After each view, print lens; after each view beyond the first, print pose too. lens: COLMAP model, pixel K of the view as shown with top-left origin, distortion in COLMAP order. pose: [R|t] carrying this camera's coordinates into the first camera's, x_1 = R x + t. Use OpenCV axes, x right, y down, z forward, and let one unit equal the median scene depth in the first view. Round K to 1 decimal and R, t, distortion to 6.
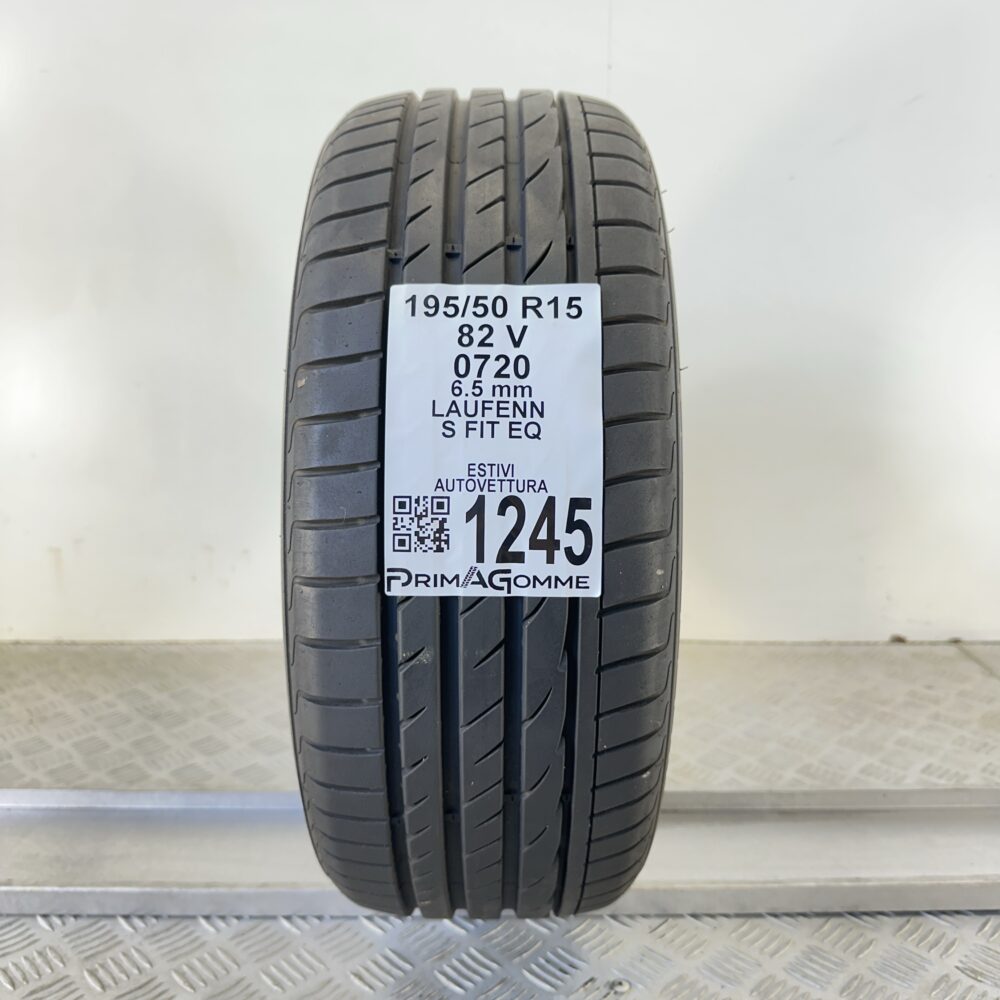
lens RADIAL K [[973.8, 0, 497.0], [0, 973.8, 502.0], [0, 0, 1]] dist [0.016345, 0.000000]
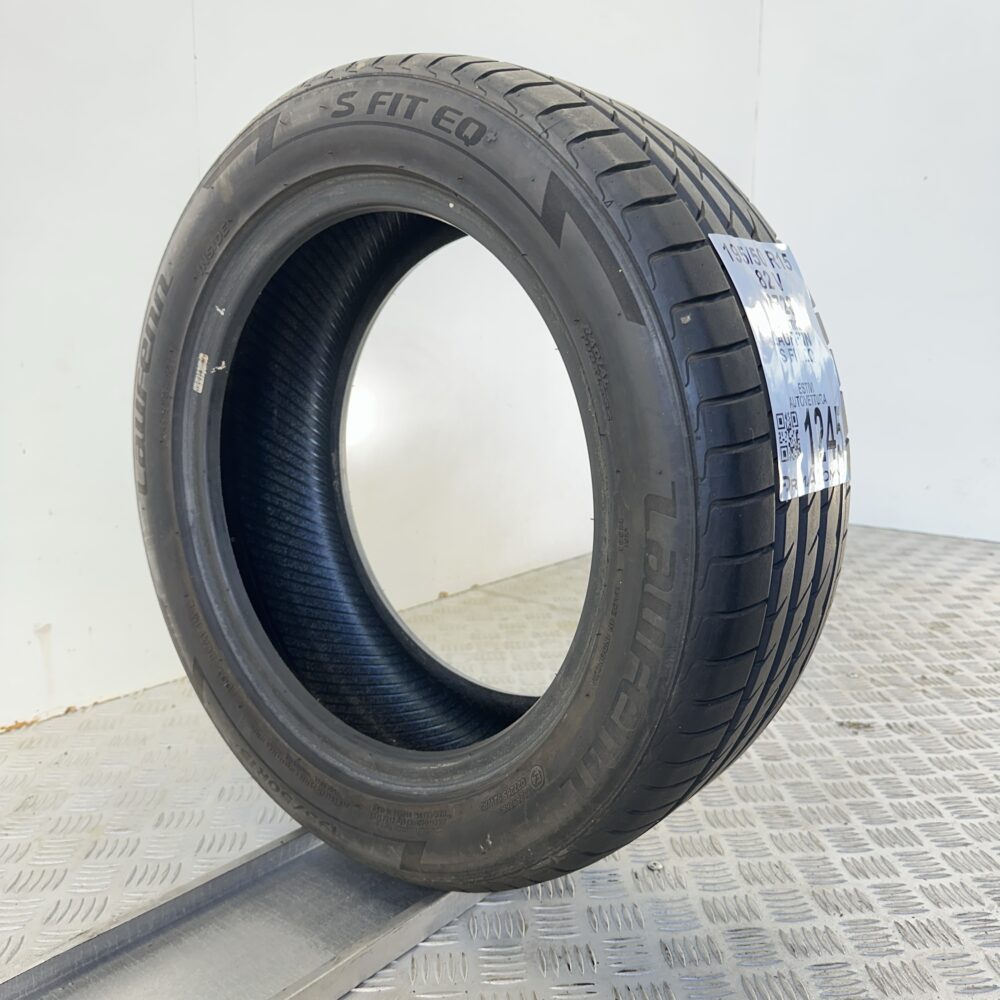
lens RADIAL K [[973.8, 0, 499.2], [0, 973.8, 498.1], [0, 0, 1]] dist [0.016345, 0.000000]
pose [[0.648439, -0.133772, 0.749421, -1.178182], [0.166409, 0.985540, 0.031934, 0.000401], [-0.742856, 0.104003, 0.661323, 0.484714]]
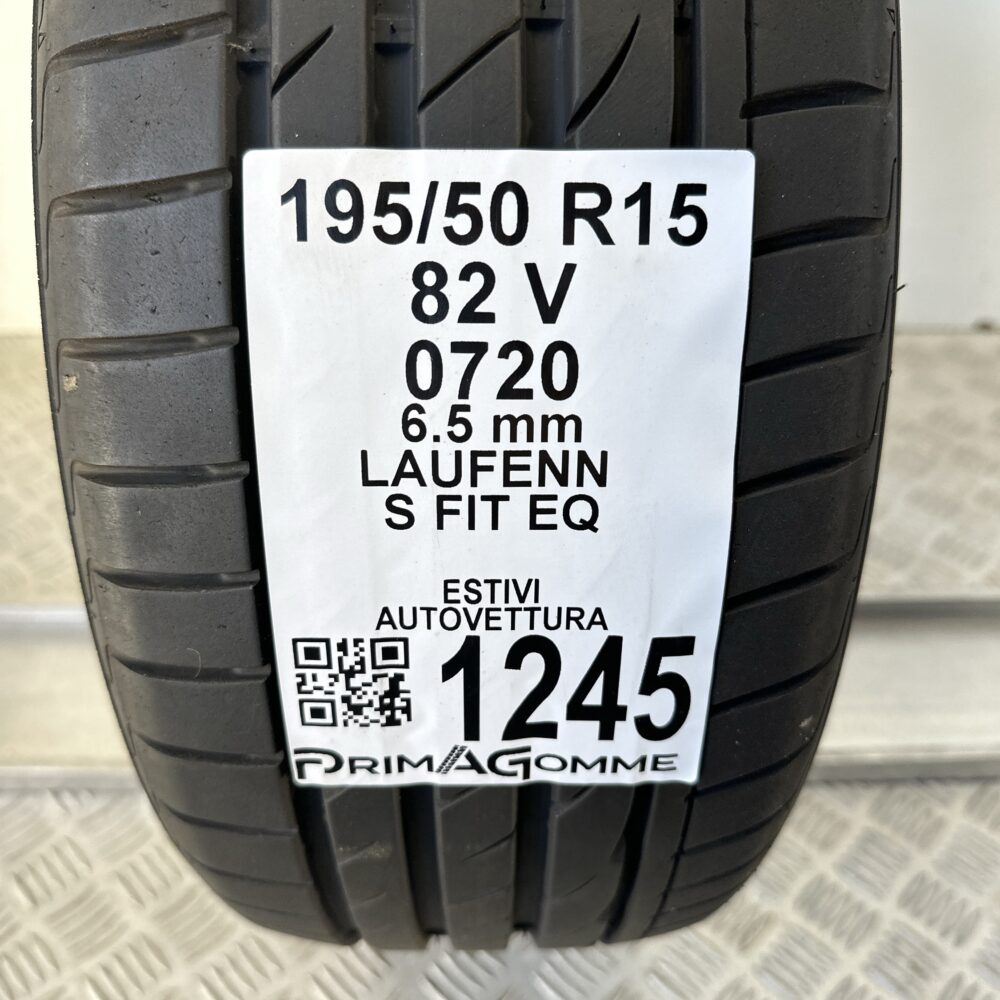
lens RADIAL K [[973.8, 0, 504.1], [0, 973.8, 499.1], [0, 0, 1]] dist [0.016345, 0.000000]
pose [[0.999914, -0.006029, 0.011661, -0.005243], [0.000121, 0.892480, 0.451087, -0.285230], [-0.013127, -0.451046, 0.892404, 0.585621]]
